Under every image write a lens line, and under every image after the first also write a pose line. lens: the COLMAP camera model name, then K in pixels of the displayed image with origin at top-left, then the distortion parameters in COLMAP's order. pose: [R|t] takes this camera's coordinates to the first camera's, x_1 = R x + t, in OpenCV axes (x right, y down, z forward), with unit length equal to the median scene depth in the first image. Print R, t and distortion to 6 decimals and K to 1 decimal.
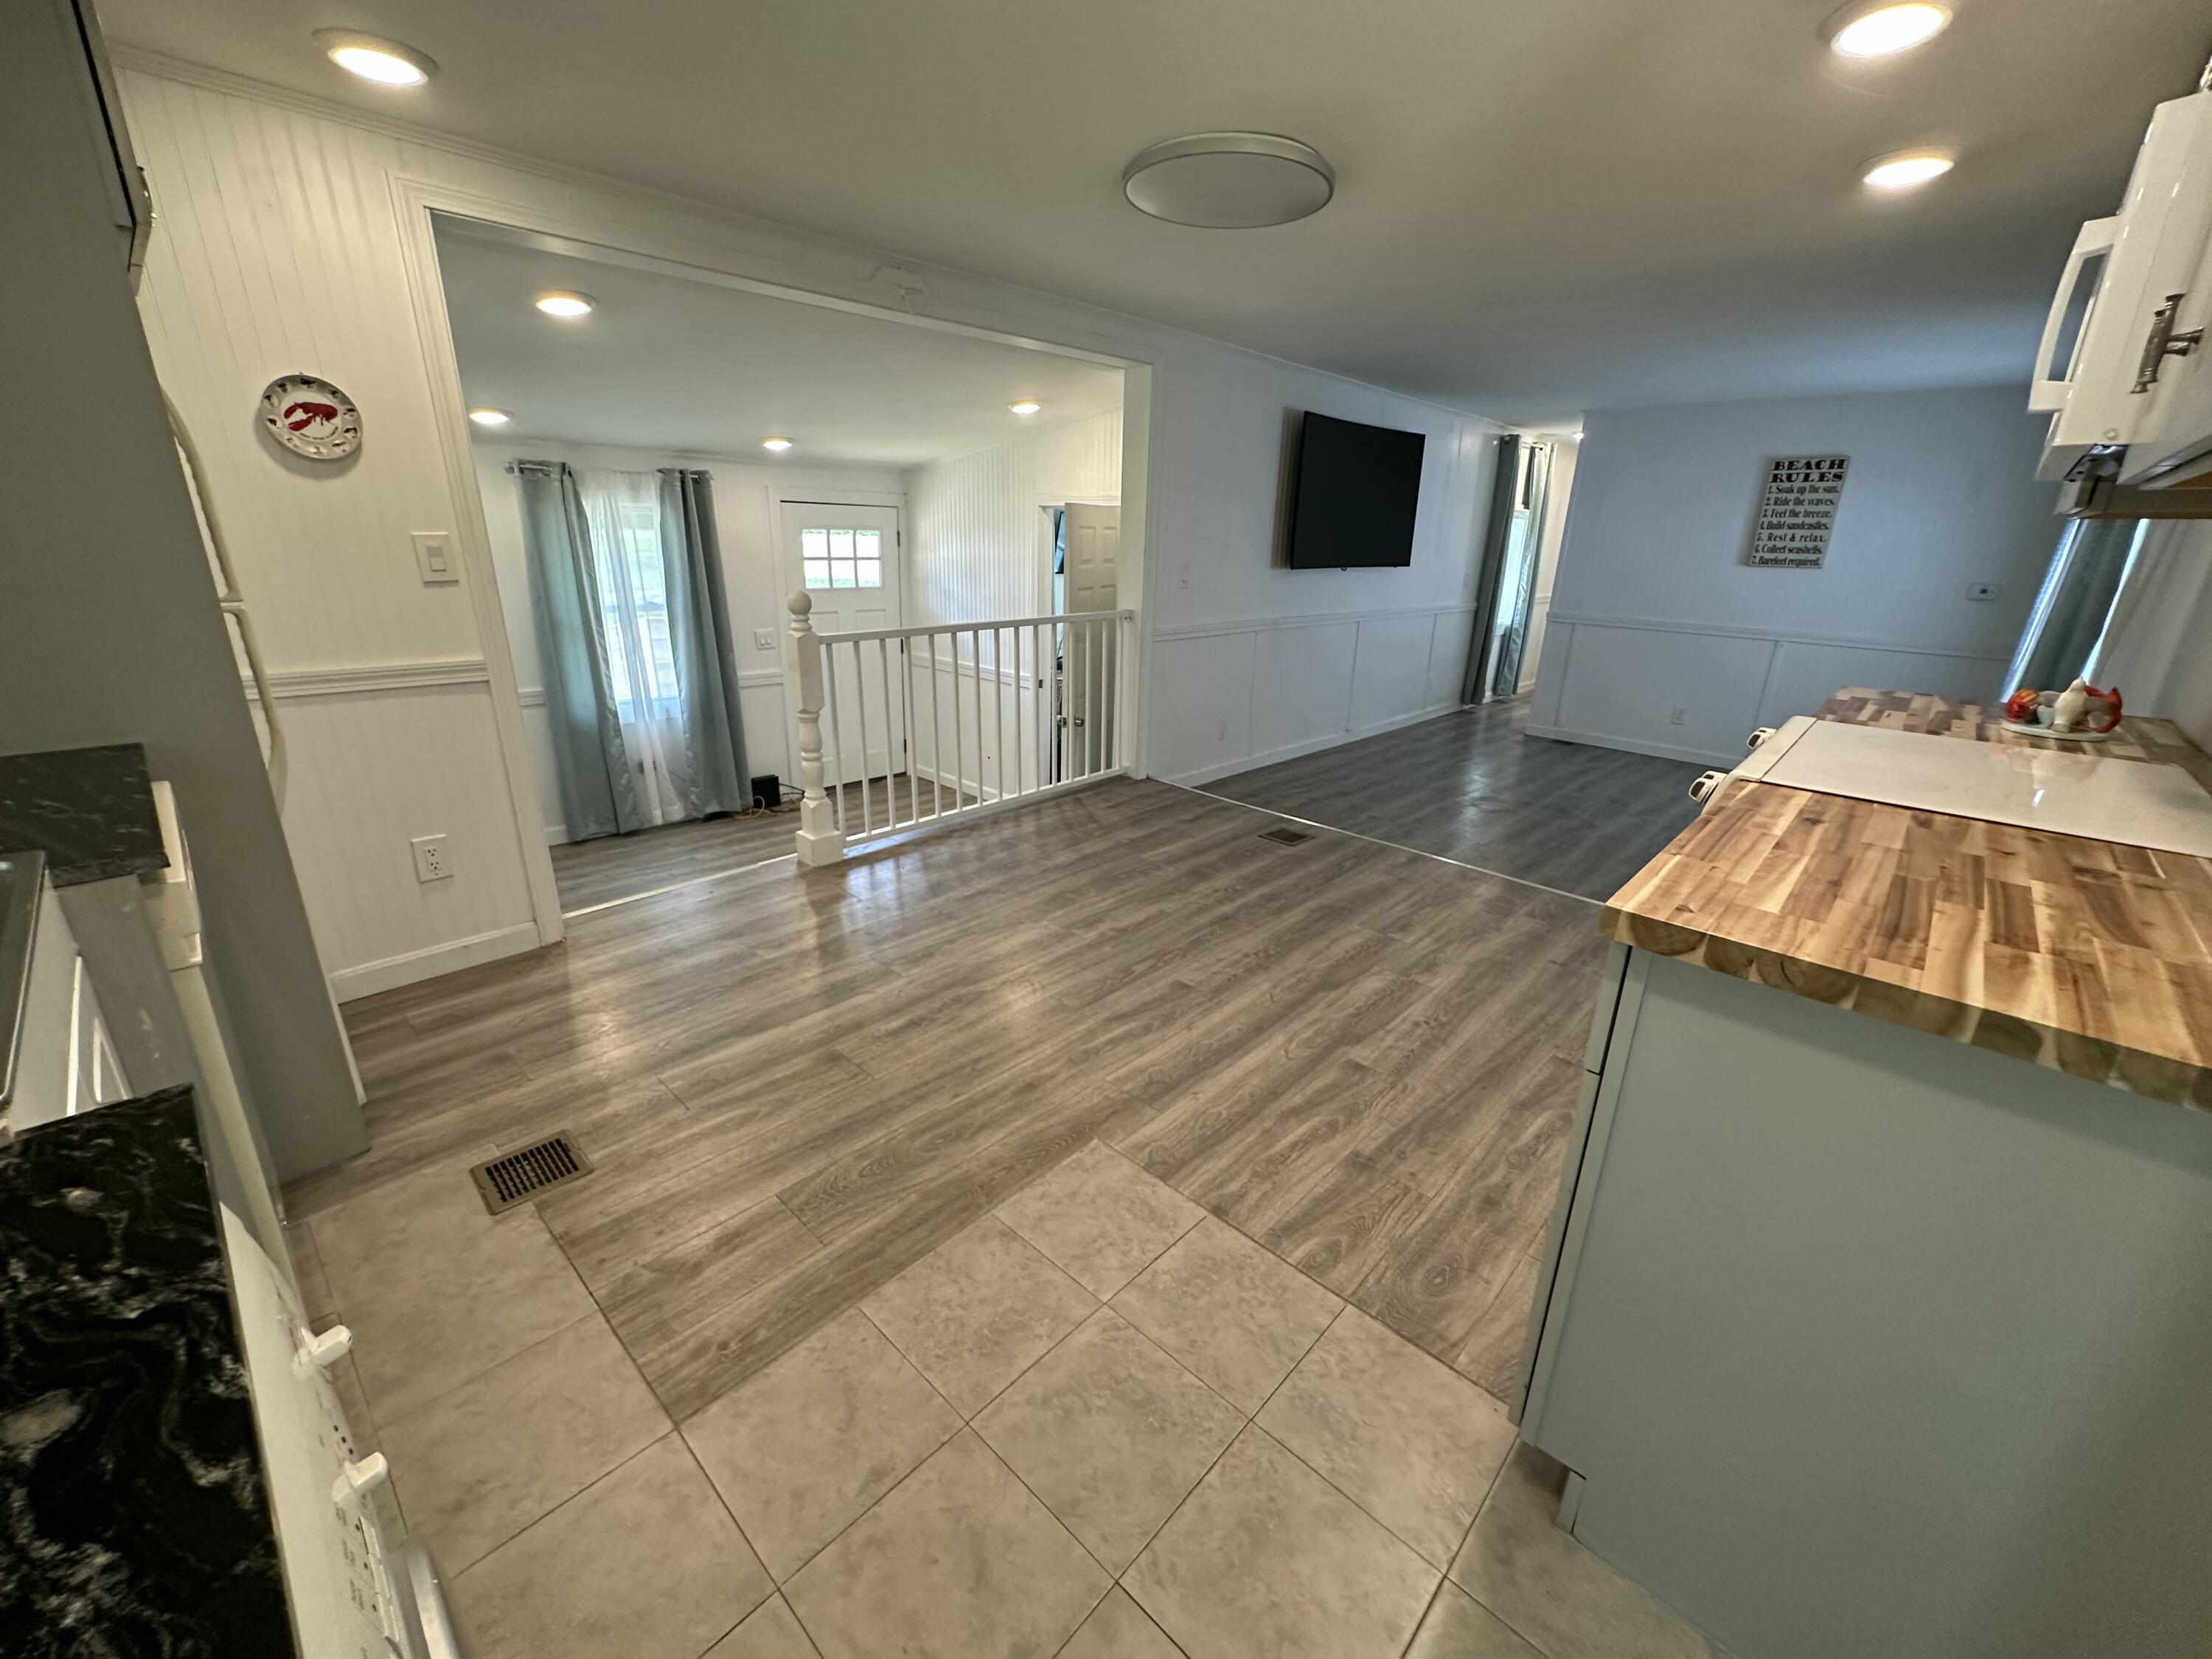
lens RADIAL K [[883.5, 0, 1106.0], [0, 883.5, 829.5], [0, 0, 1]] dist [-0.000580, 0.000006]
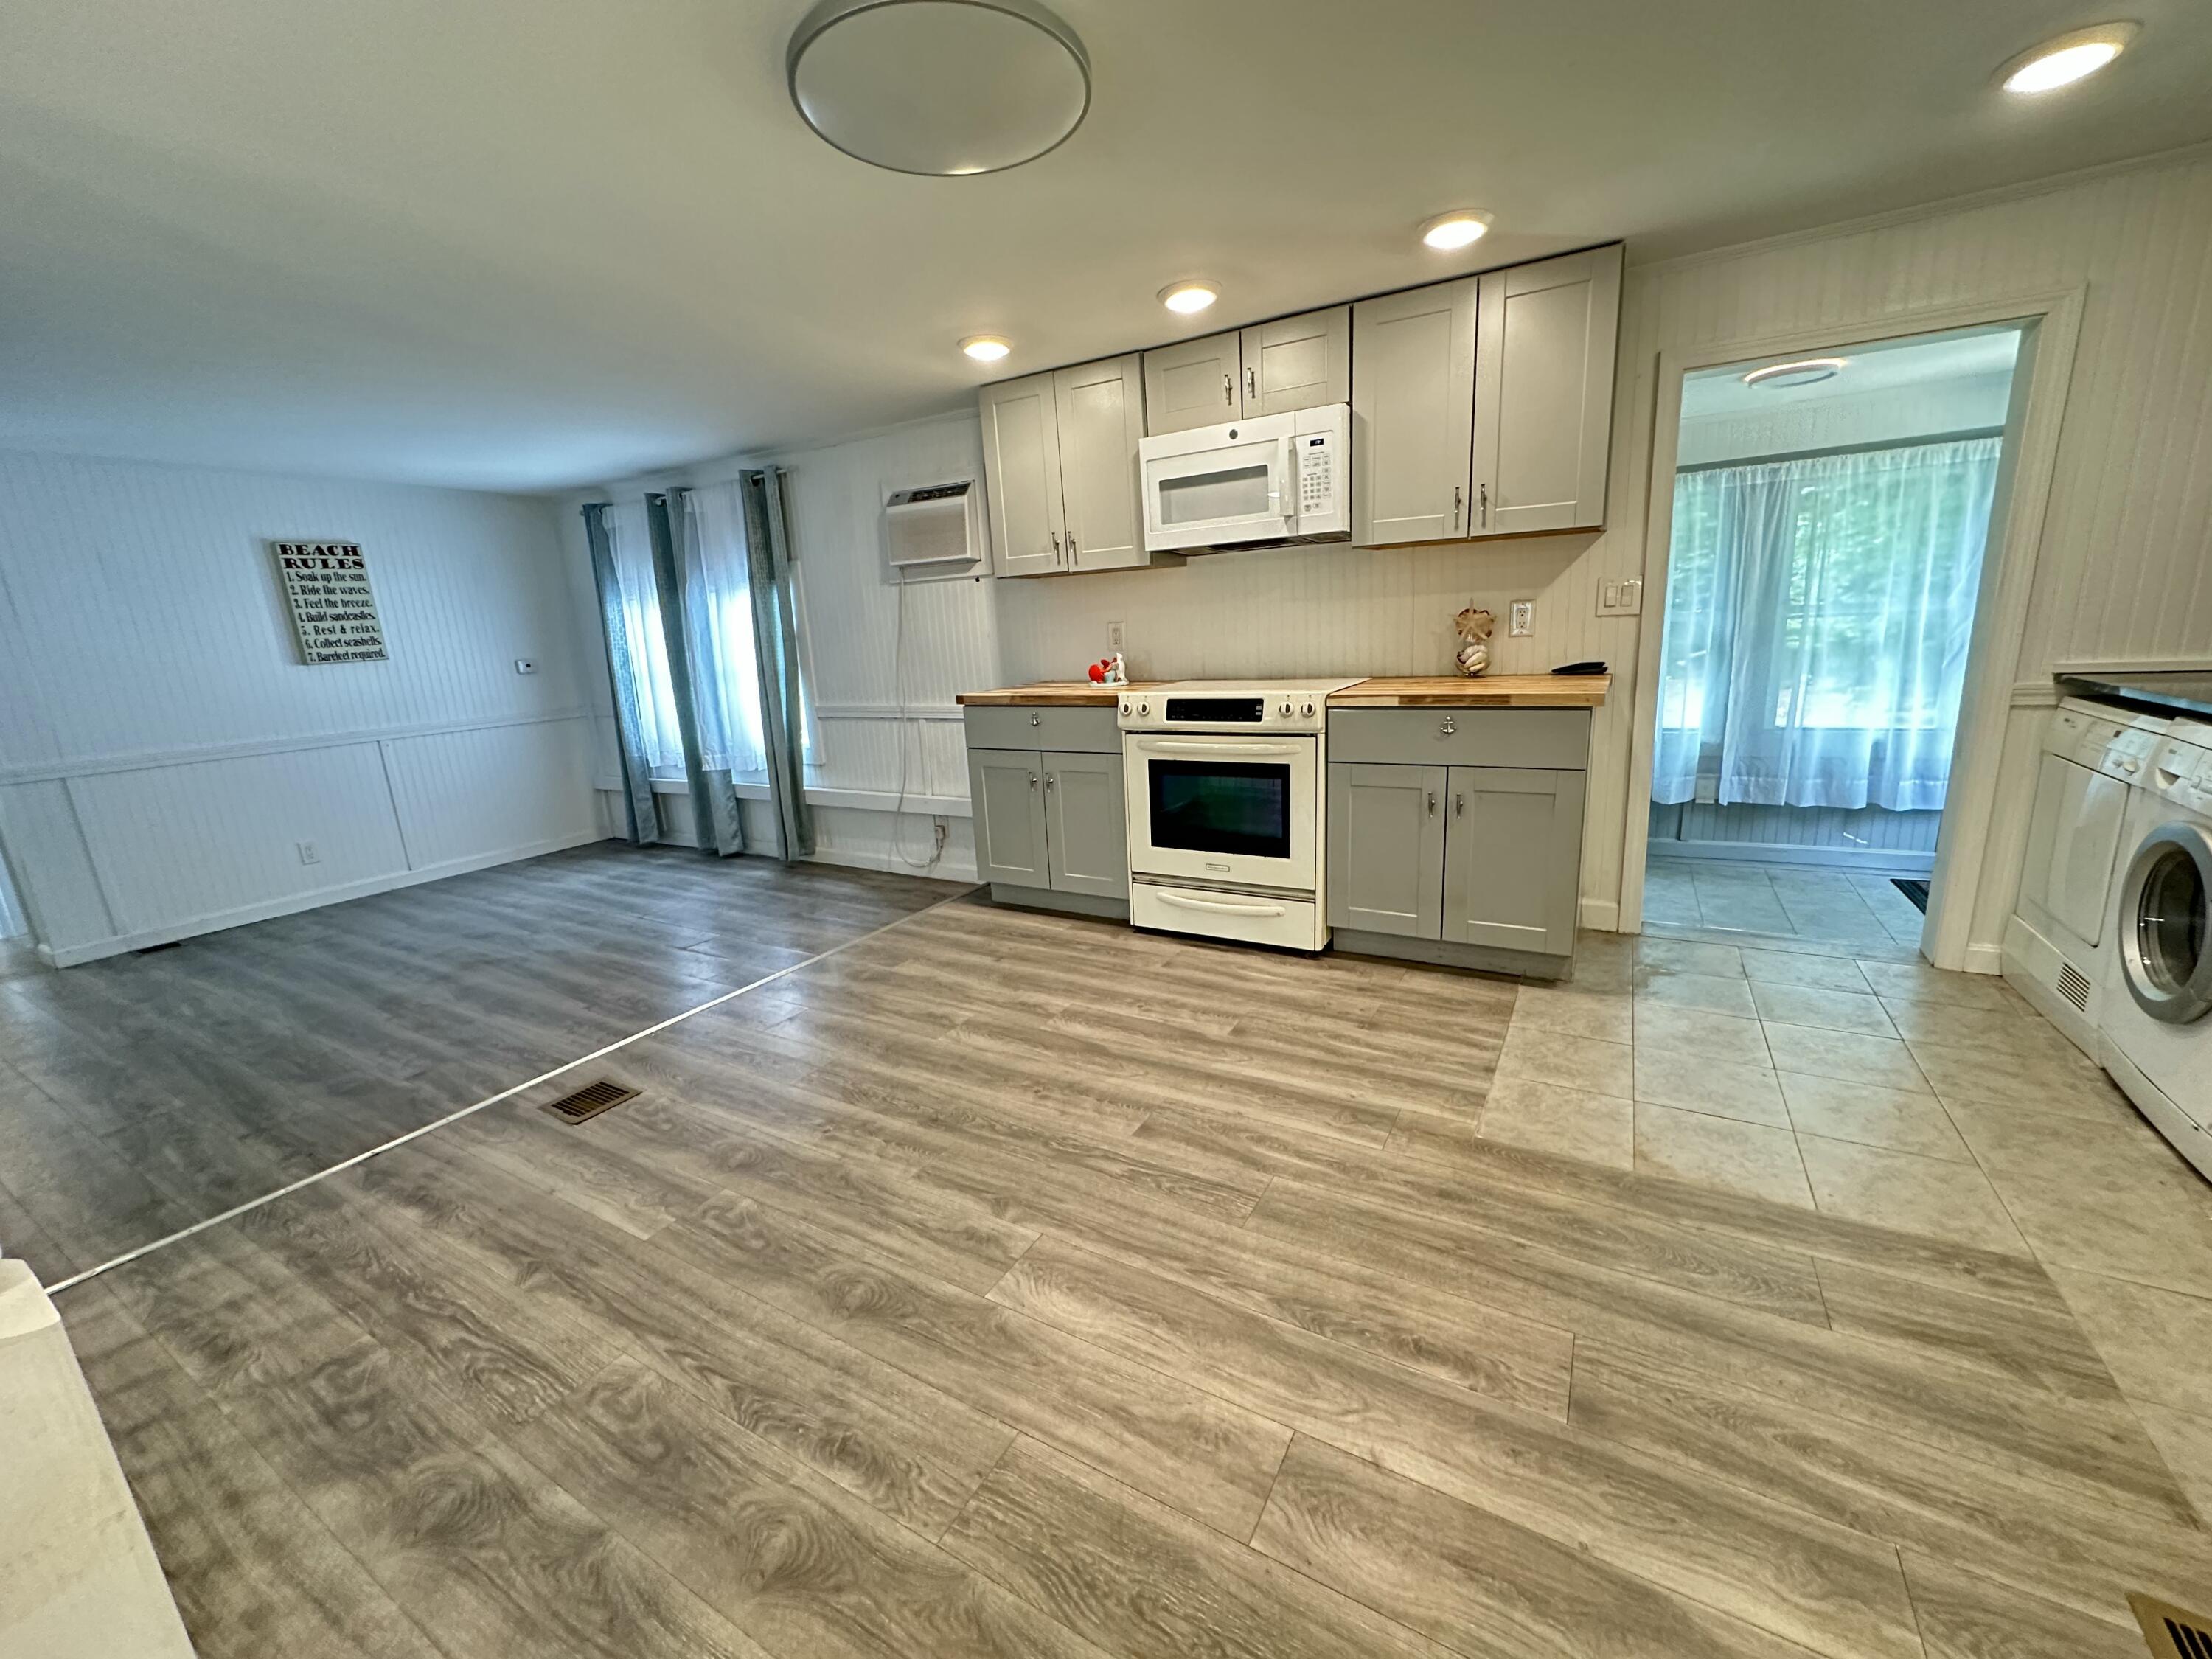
lens RADIAL K [[883.5, 0, 1106.0], [0, 883.5, 829.5], [0, 0, 1]] dist [-0.000580, 0.000006]
pose [[-0.225839, -0.239604, 0.944239, -0.552527], [0.357430, 0.881299, 0.309121, -0.298944], [-0.906223, 0.407311, -0.113390, 0.949241]]
